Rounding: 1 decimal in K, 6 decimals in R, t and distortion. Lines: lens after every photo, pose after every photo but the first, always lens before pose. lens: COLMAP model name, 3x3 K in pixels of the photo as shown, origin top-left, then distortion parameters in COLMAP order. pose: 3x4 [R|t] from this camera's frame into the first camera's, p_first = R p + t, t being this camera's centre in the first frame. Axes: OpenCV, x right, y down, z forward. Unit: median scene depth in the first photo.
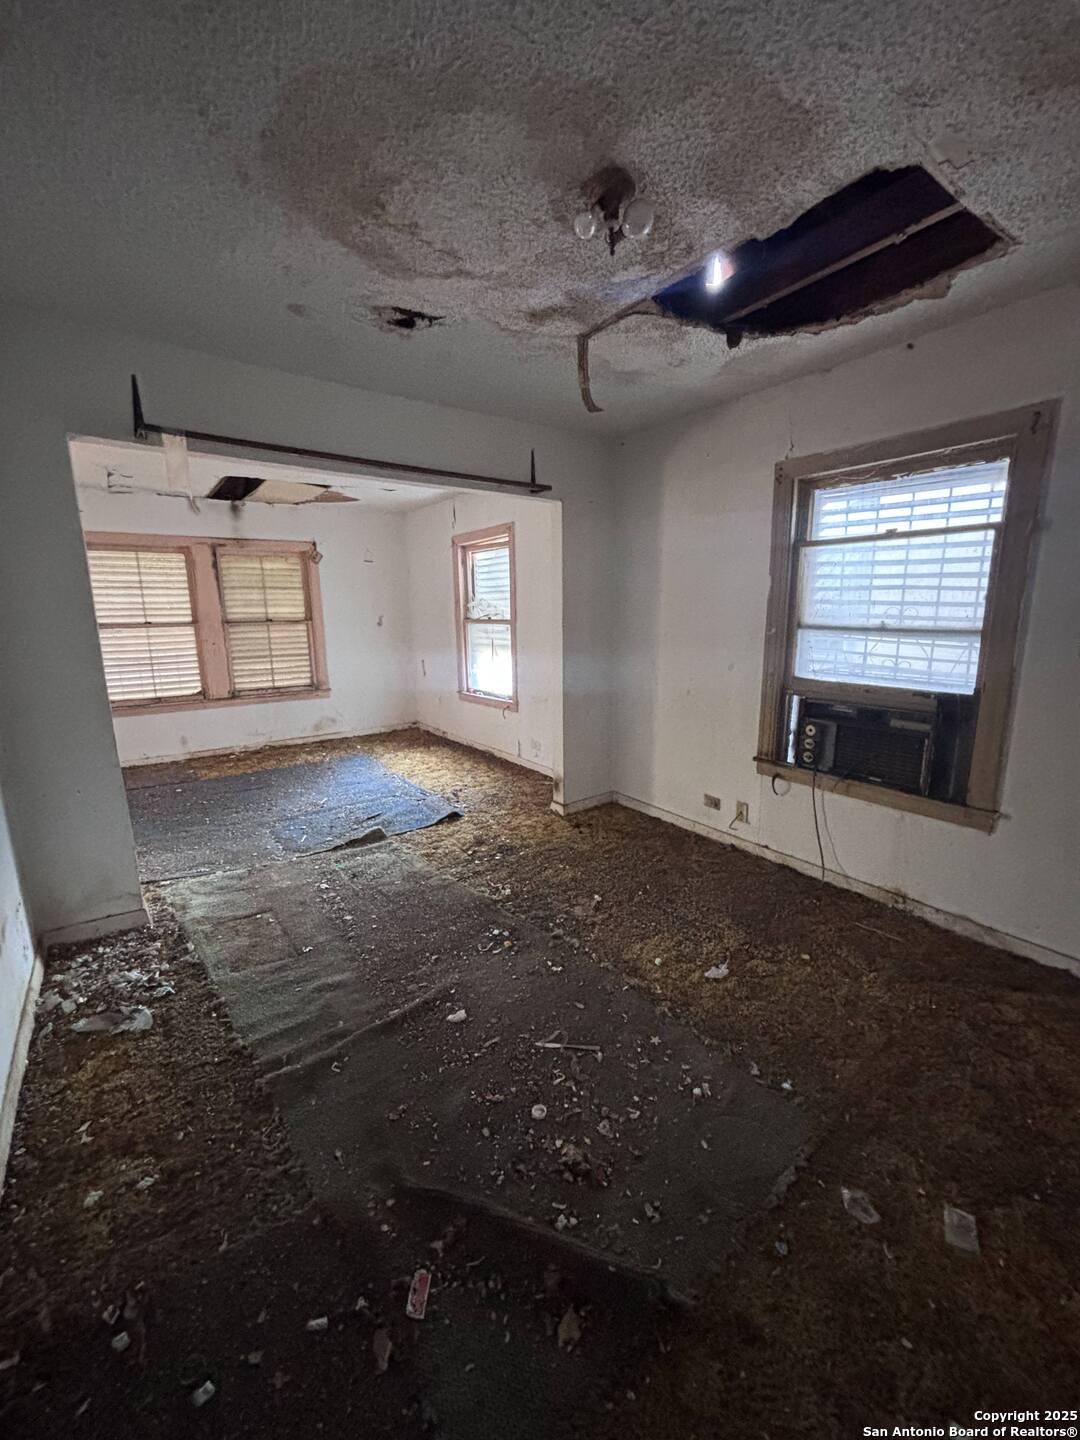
lens RADIAL K [[594.7, 0, 539.5], [0, 594.7, 723.5], [0, 0, 1]] dist [0.010437, -0.000017]
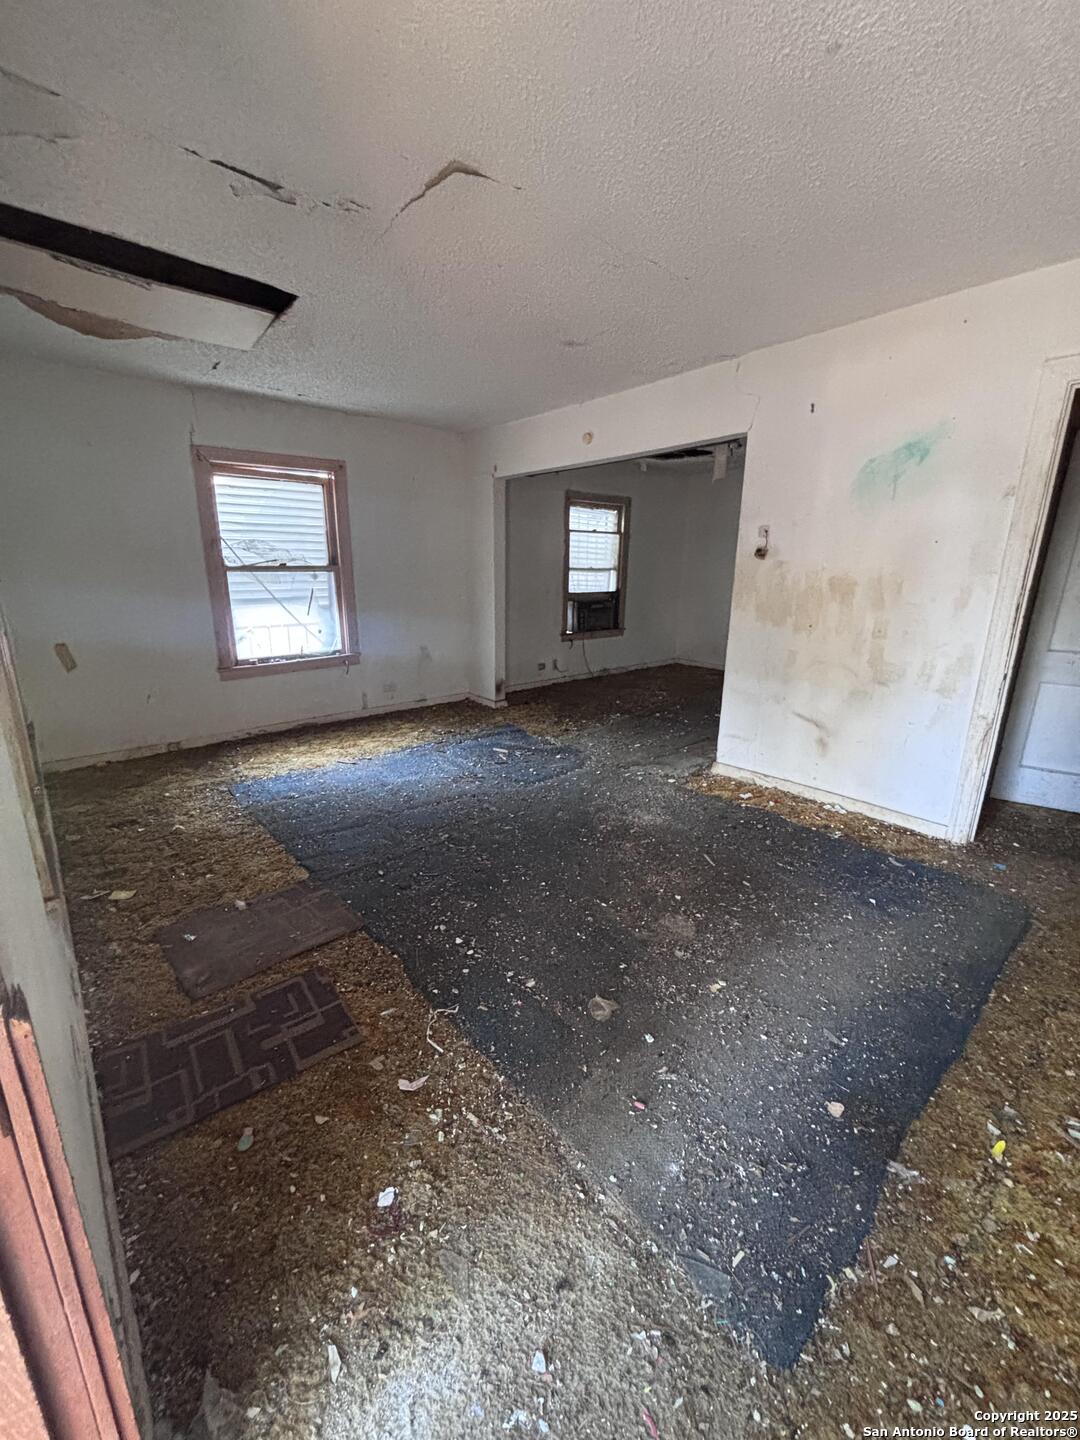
lens RADIAL K [[579.3, 0, 541.6], [0, 579.3, 718.2], [0, 0, 1]] dist [0.008286, -0.000298]
pose [[-0.119687, -0.247820, 0.961384, -1.609990], [0.179979, 0.946885, 0.266489, -0.212082], [-0.976362, 0.204925, -0.068728, 1.262994]]
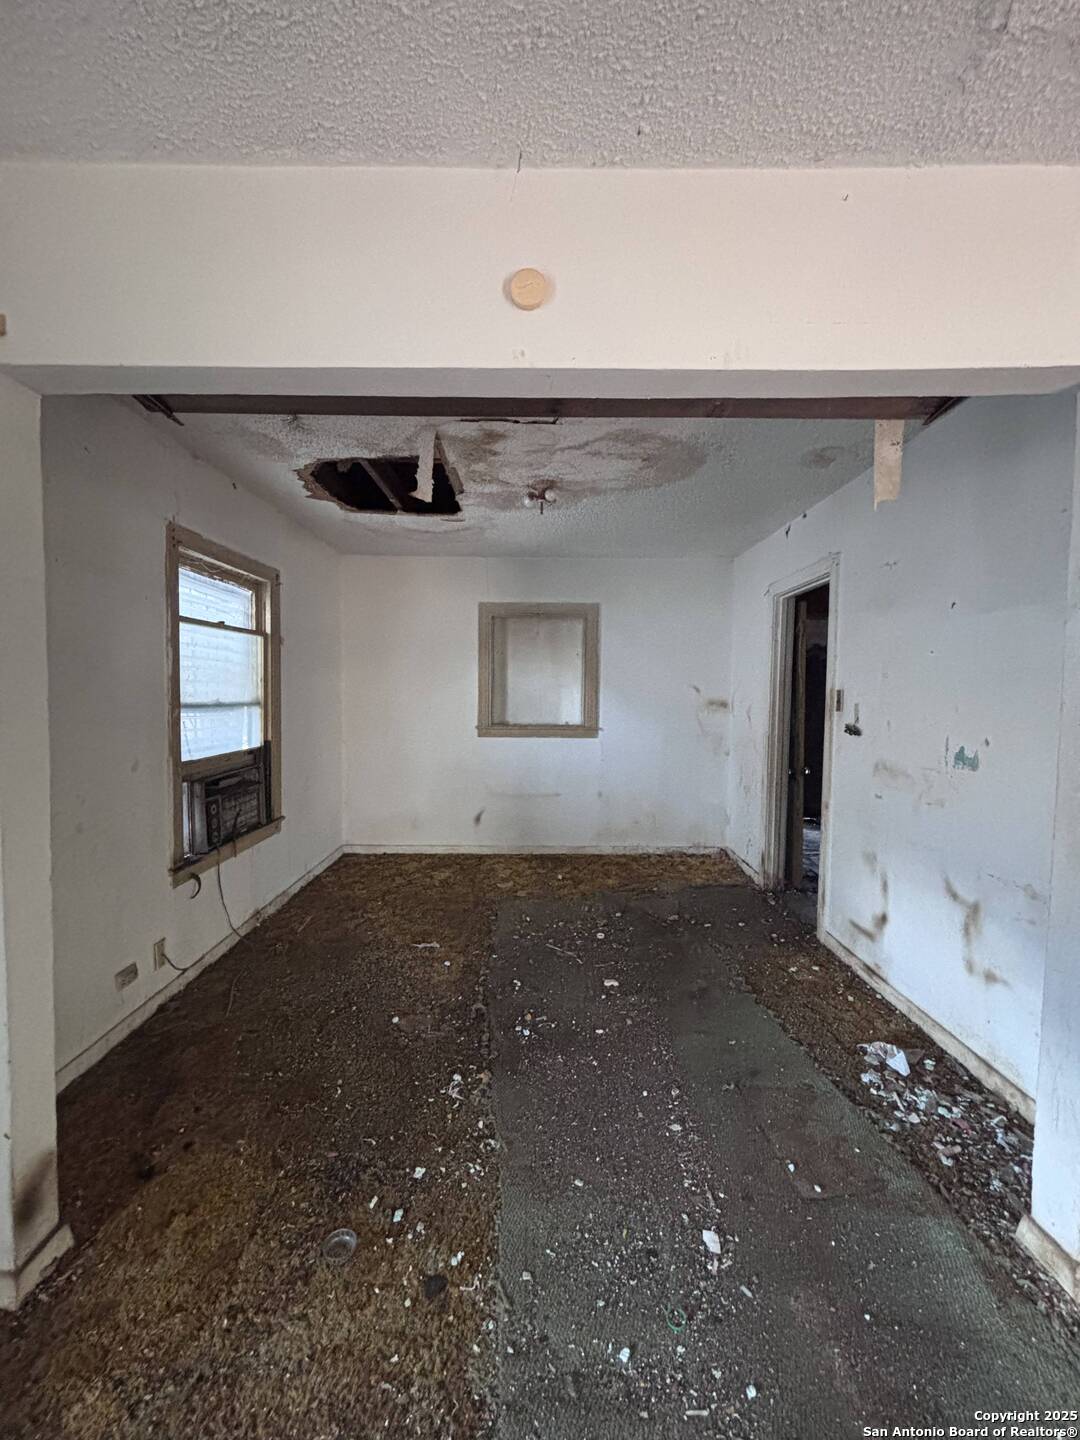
lens RADIAL K [[579.3, 0, 541.6], [0, 579.3, 718.2], [0, 0, 1]] dist [0.008286, -0.000298]
pose [[-0.823239, -0.026429, 0.567079, -0.481139], [0.105361, 0.974448, 0.198368, -0.243659], [-0.557832, 0.223052, -0.799420, 1.304689]]
